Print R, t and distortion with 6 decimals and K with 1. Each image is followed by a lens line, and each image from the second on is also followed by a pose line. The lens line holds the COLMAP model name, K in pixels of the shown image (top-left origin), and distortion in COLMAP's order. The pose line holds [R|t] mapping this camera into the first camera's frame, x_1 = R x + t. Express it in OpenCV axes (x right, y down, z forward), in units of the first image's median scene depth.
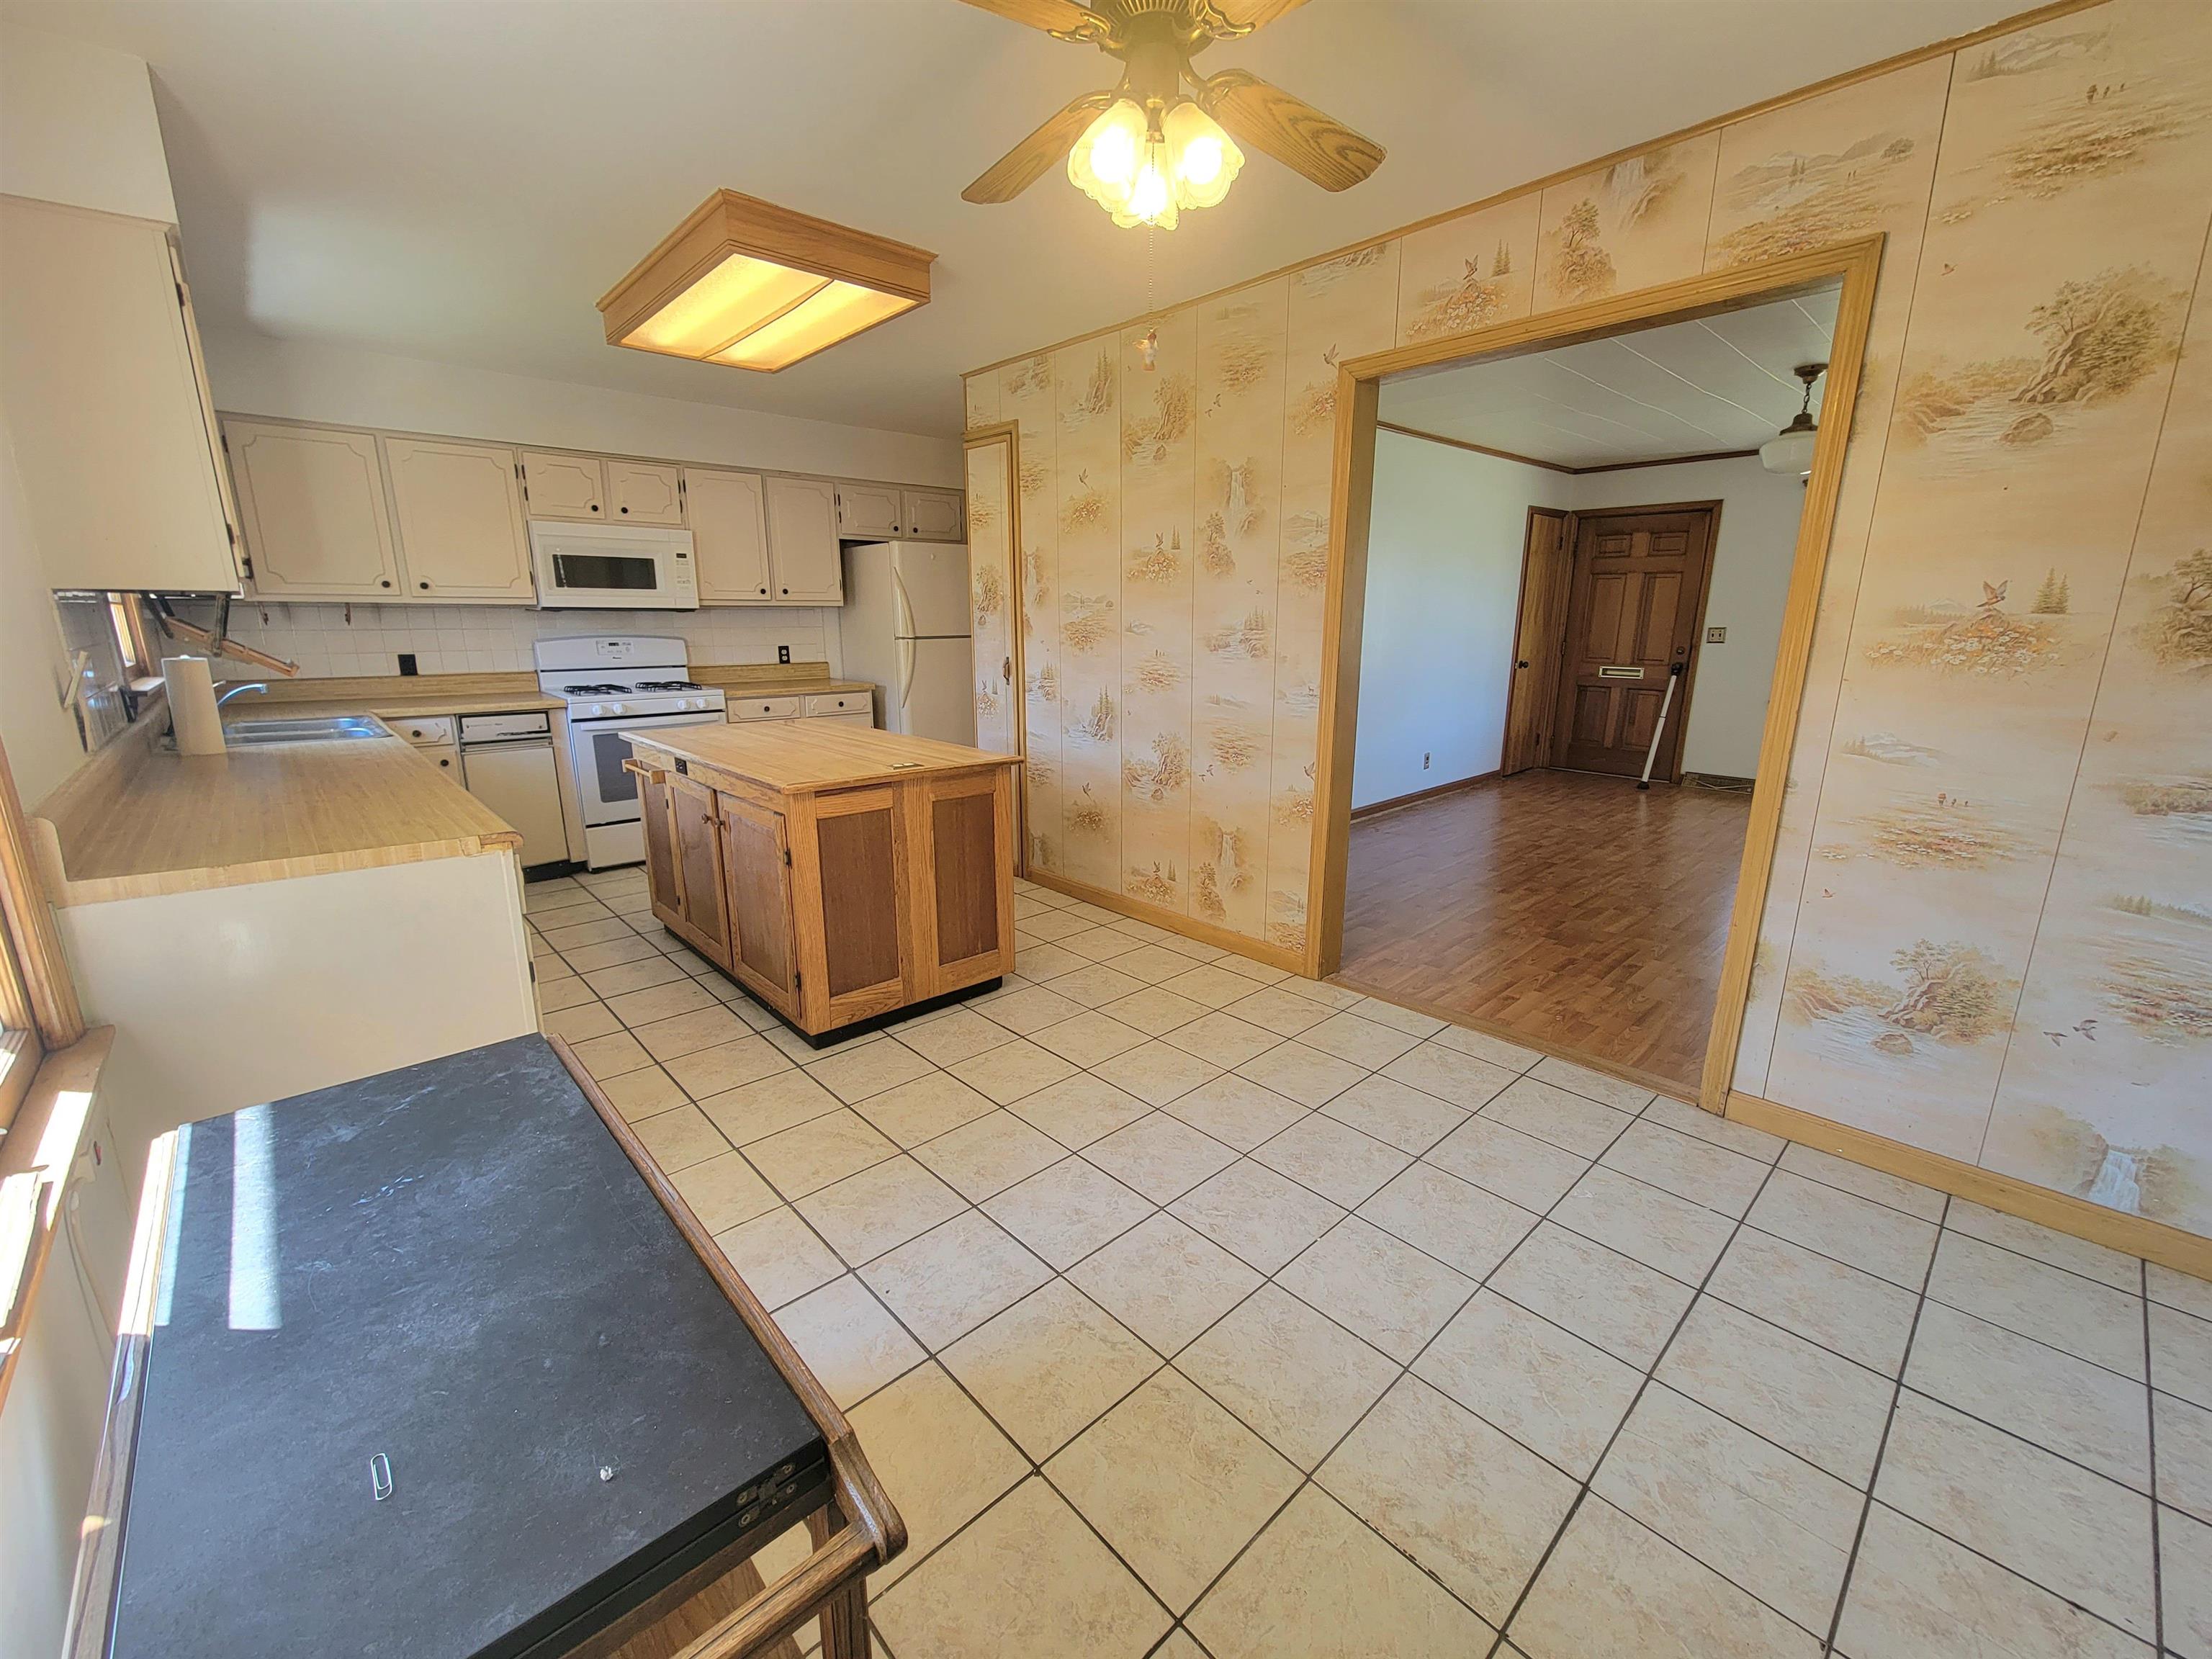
lens RADIAL K [[897.3, 0, 1107.7], [0, 897.3, 831.3], [0, 0, 1]] dist [0.004725, -0.003790]
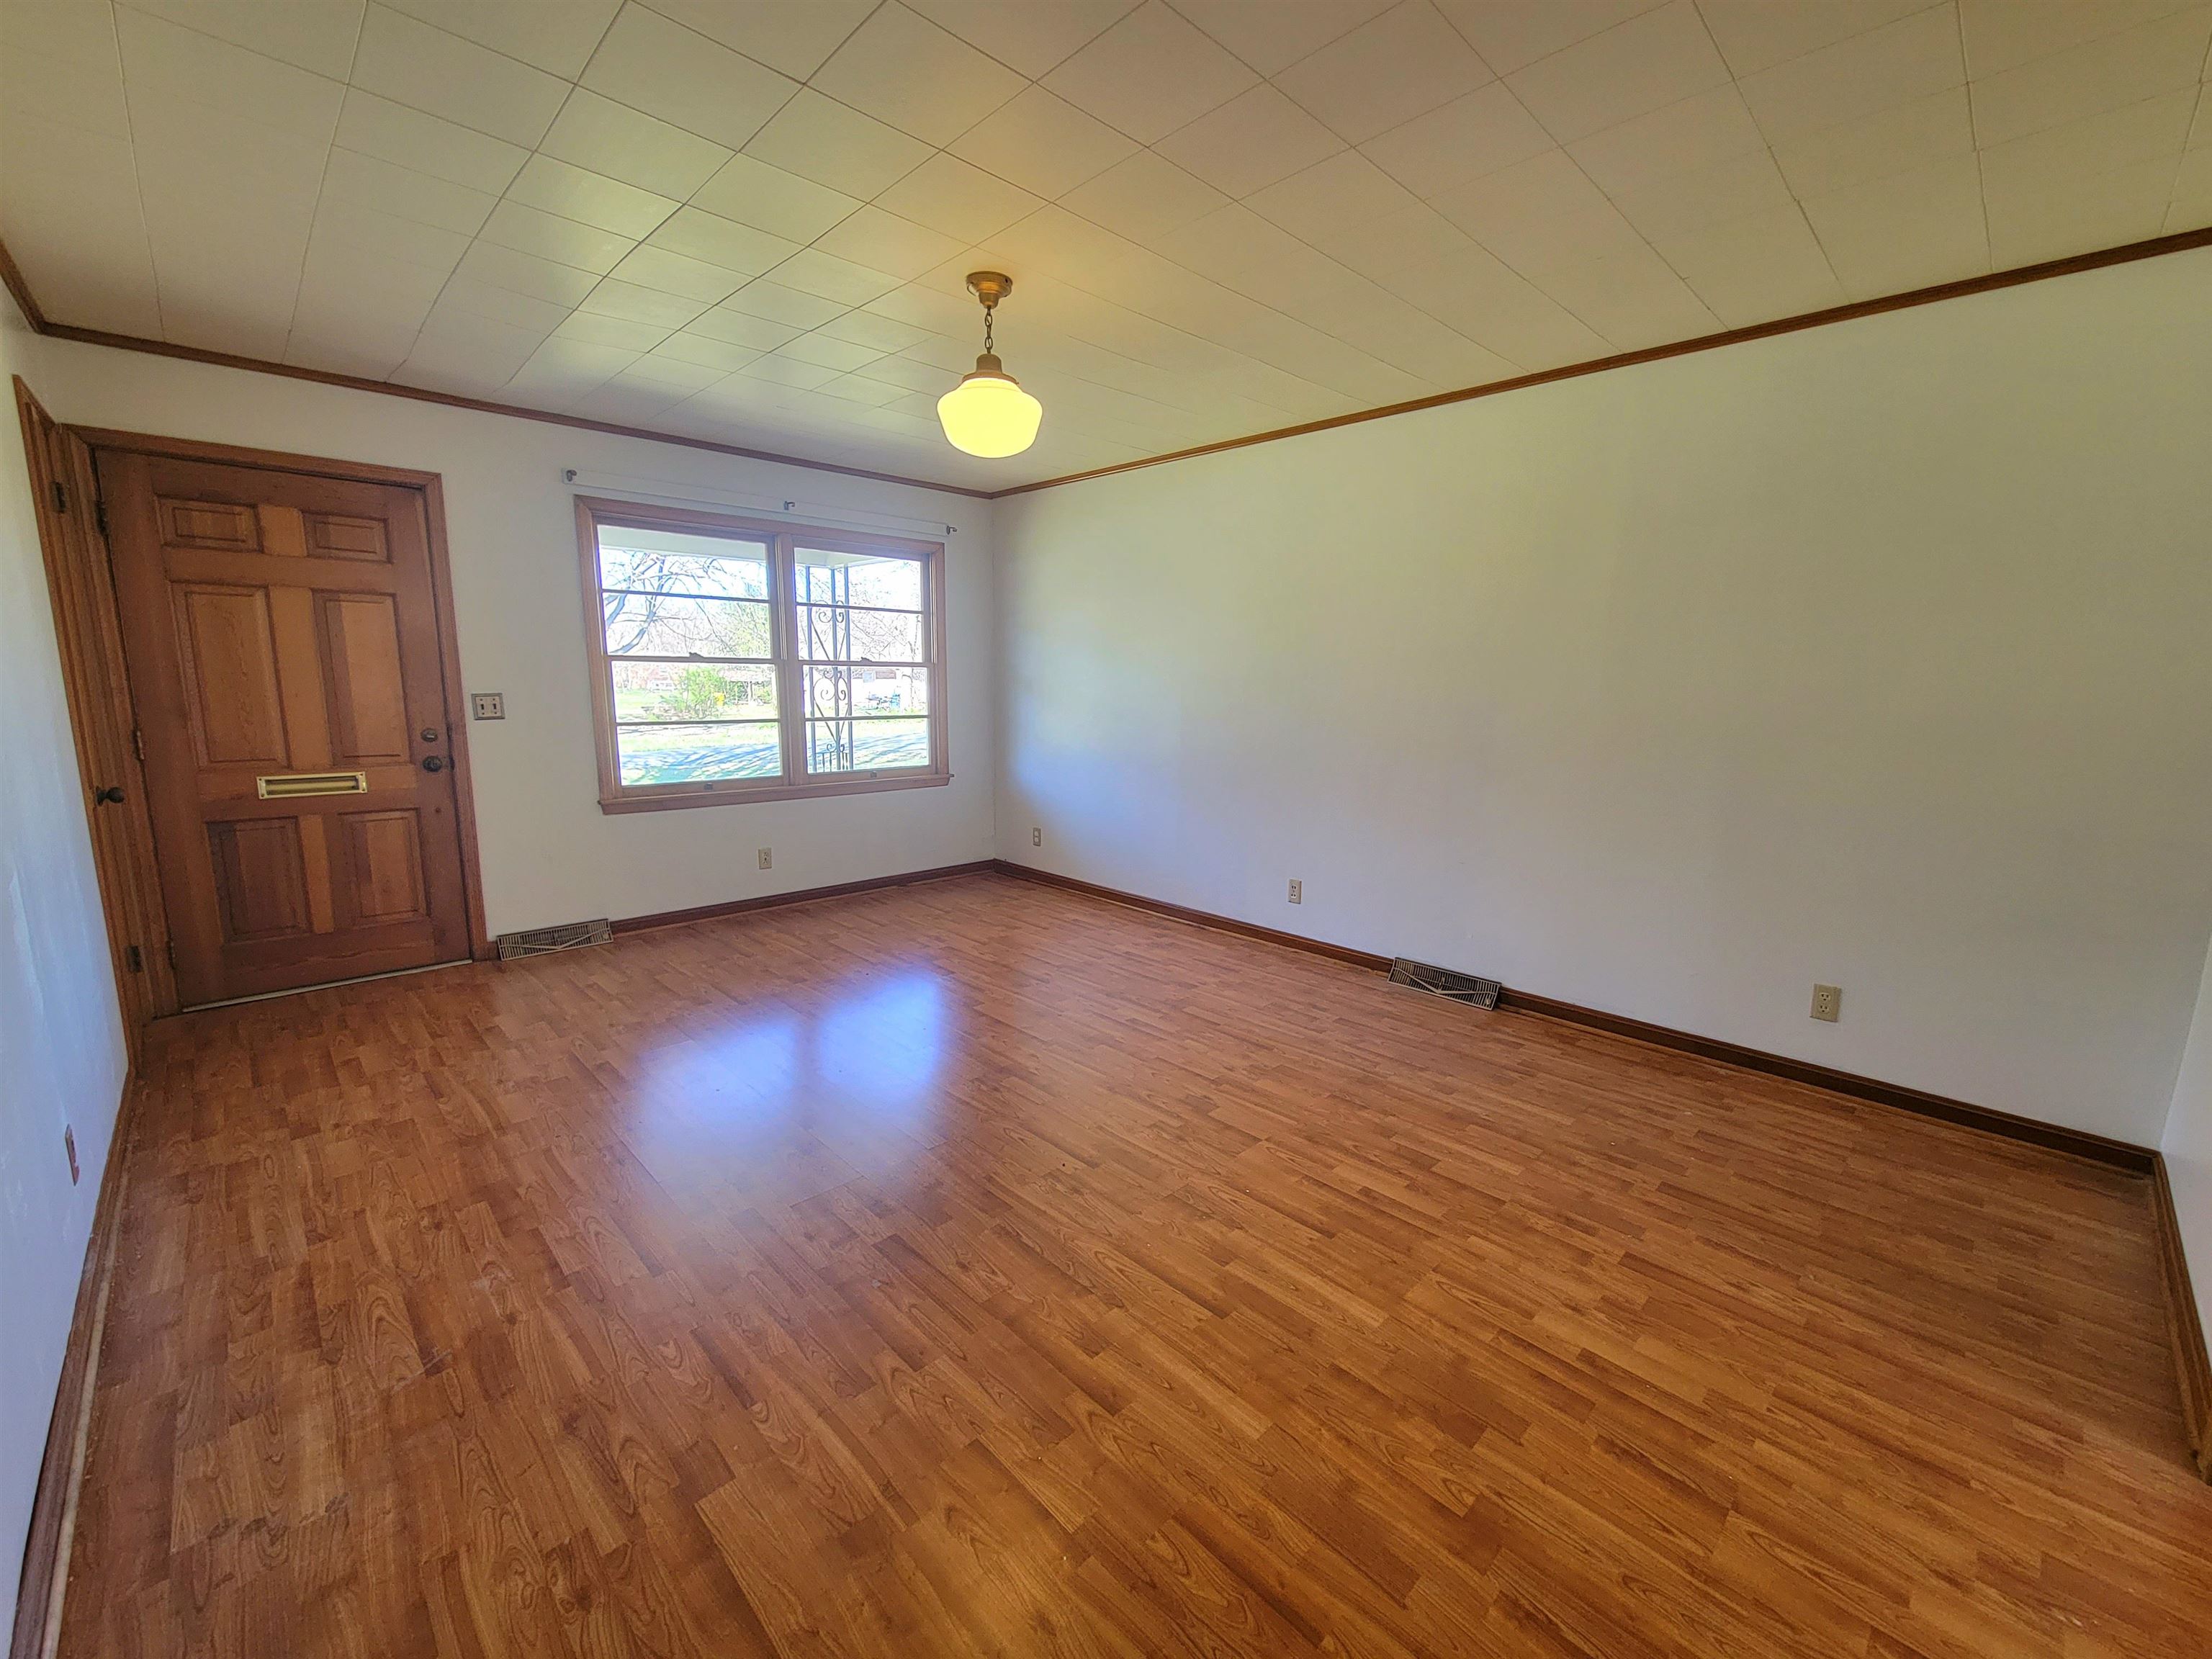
lens RADIAL K [[897.3, 0, 1106.0], [0, 897.3, 828.0], [0, 0, 1]] dist [0.004725, -0.003790]
pose [[-0.023581, -0.166331, 0.985788, 0.067058], [0.223974, 0.960118, 0.167357, -0.144112], [-0.974310, 0.224738, 0.014613, 0.590933]]
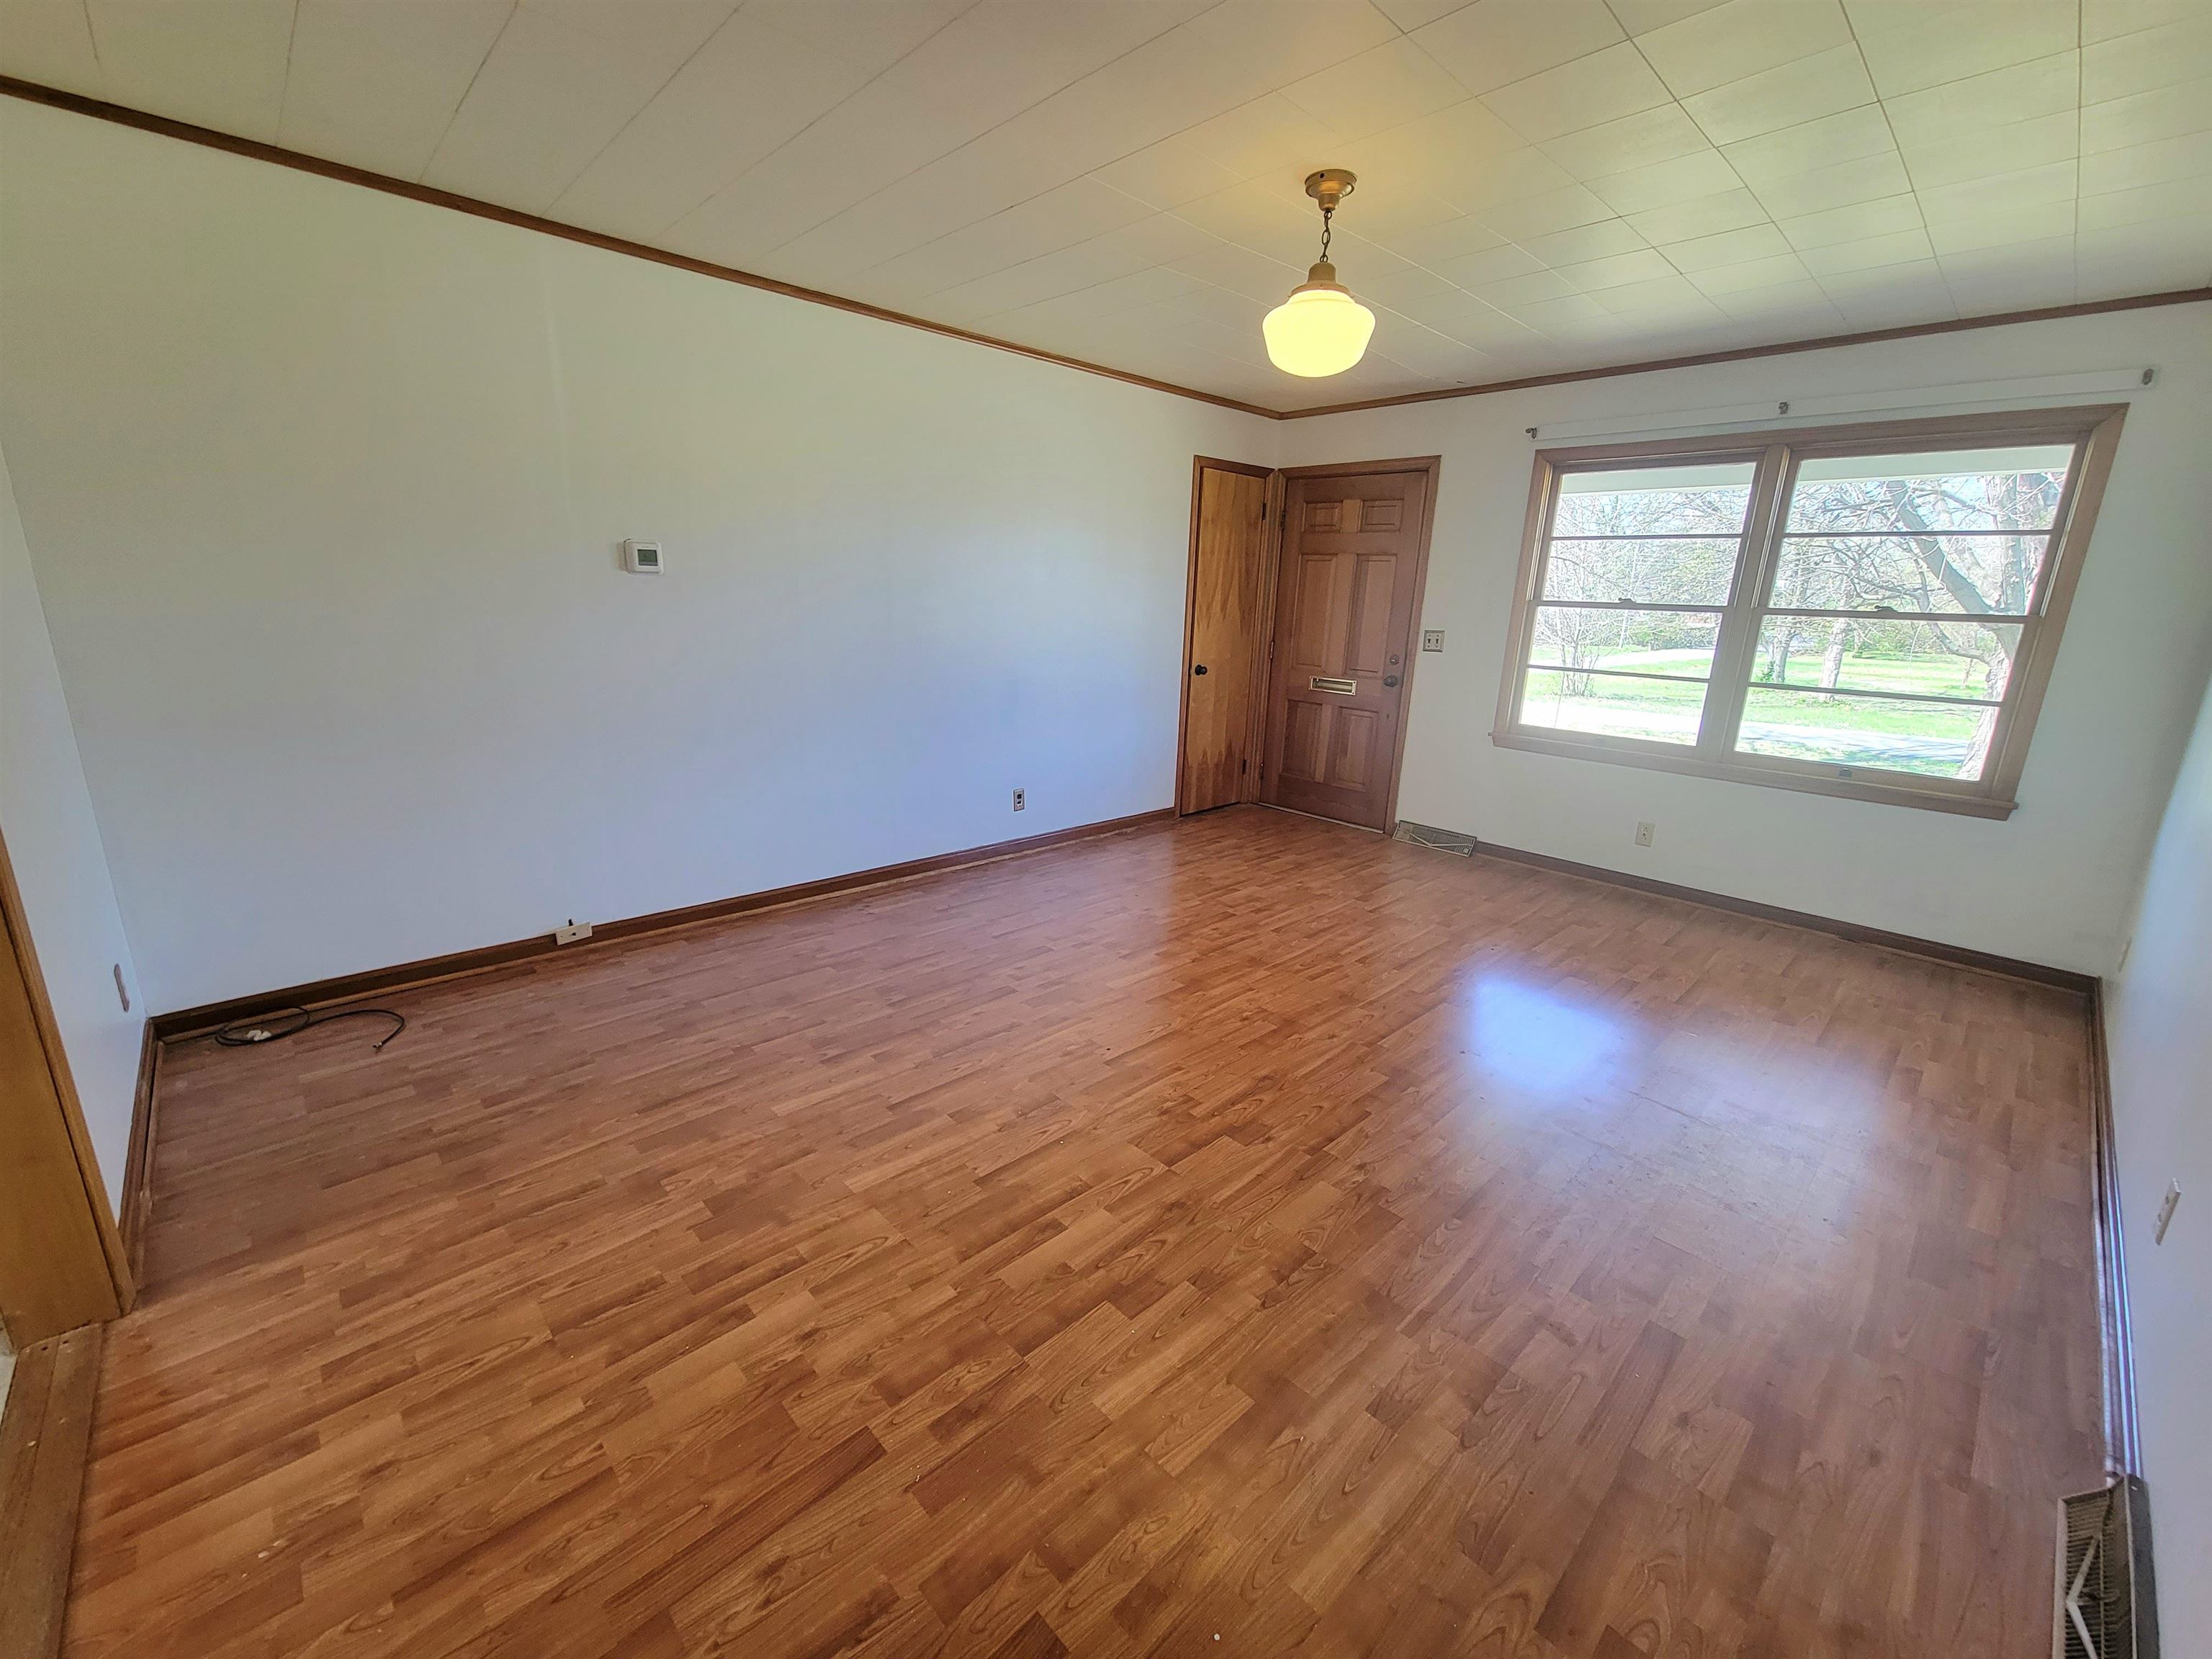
lens RADIAL K [[897.3, 0, 1108.0], [0, 897.3, 831.6], [0, 0, 1]] dist [0.004725, -0.003790]
pose [[0.999130, 0.031729, 0.027059, 0.379358], [-0.032326, 0.999237, 0.021915, -0.065655], [-0.026343, -0.022771, 0.999394, 0.250893]]
